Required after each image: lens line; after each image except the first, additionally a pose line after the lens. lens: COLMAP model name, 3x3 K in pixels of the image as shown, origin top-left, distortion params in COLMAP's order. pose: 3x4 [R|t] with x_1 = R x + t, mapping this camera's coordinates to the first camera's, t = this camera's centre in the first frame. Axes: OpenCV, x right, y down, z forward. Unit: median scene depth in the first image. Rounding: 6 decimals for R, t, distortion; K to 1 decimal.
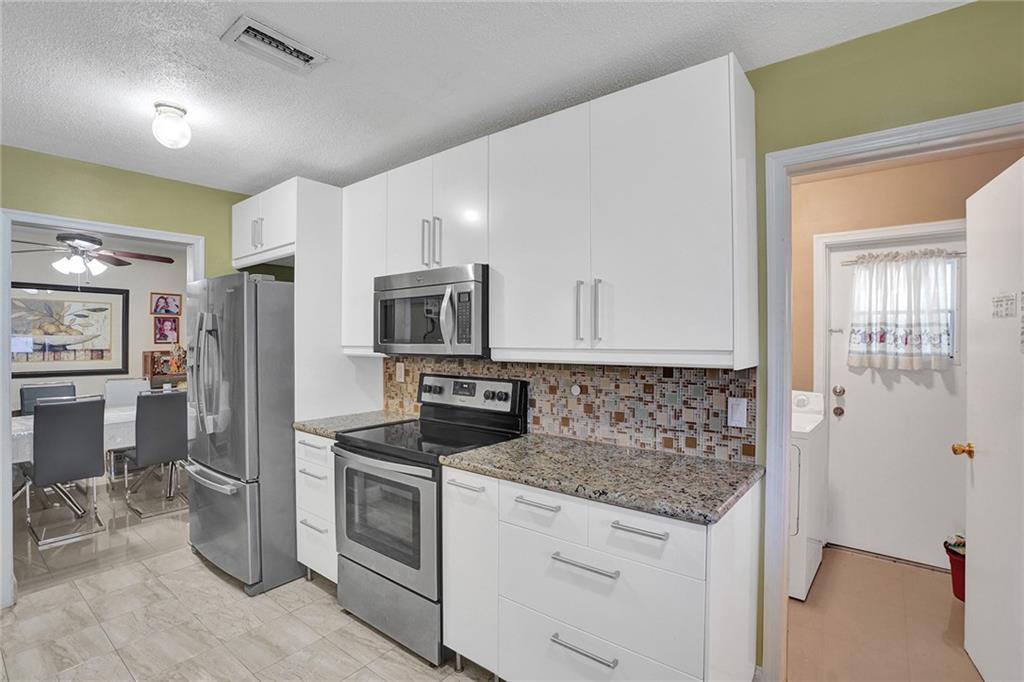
lens RADIAL K [[479.4, 0, 509.3], [0, 479.4, 336.9], [0, 0, 1]] dist [-0.072203, 0.026827]
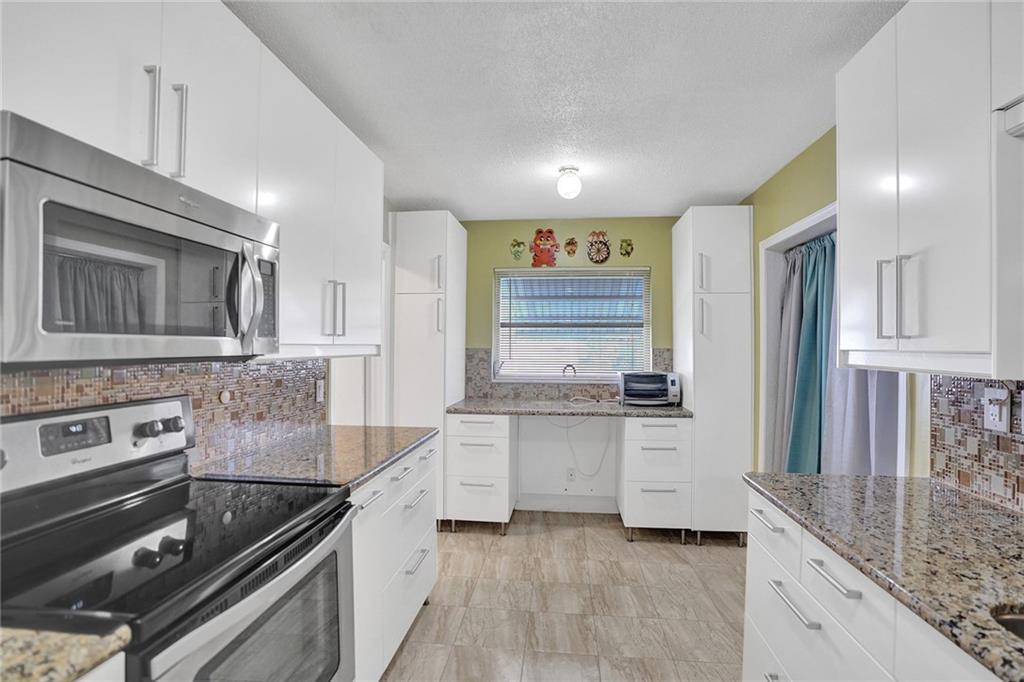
lens RADIAL K [[479.4, 0, 509.3], [0, 479.4, 336.9], [0, 0, 1]] dist [-0.072203, 0.026827]
pose [[-0.524524, 0.019411, 0.851175, -0.691075], [-0.003110, 0.999690, -0.024714, 0.023328], [-0.851390, -0.015610, -0.524300, 0.876060]]
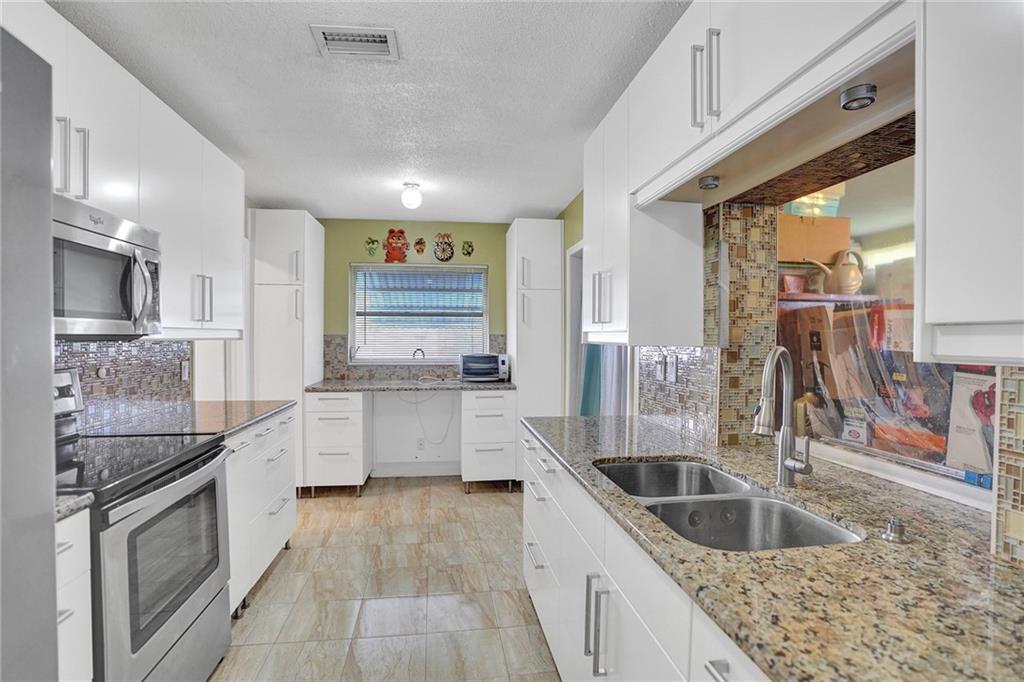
lens RADIAL K [[479.4, 0, 509.3], [0, 479.4, 336.9], [0, 0, 1]] dist [-0.072203, 0.026827]
pose [[-0.731926, 0.003697, 0.681375, -0.942039], [0.001694, 0.999992, -0.003606, 0.037968], [-0.681383, -0.001485, -0.731926, 0.972724]]
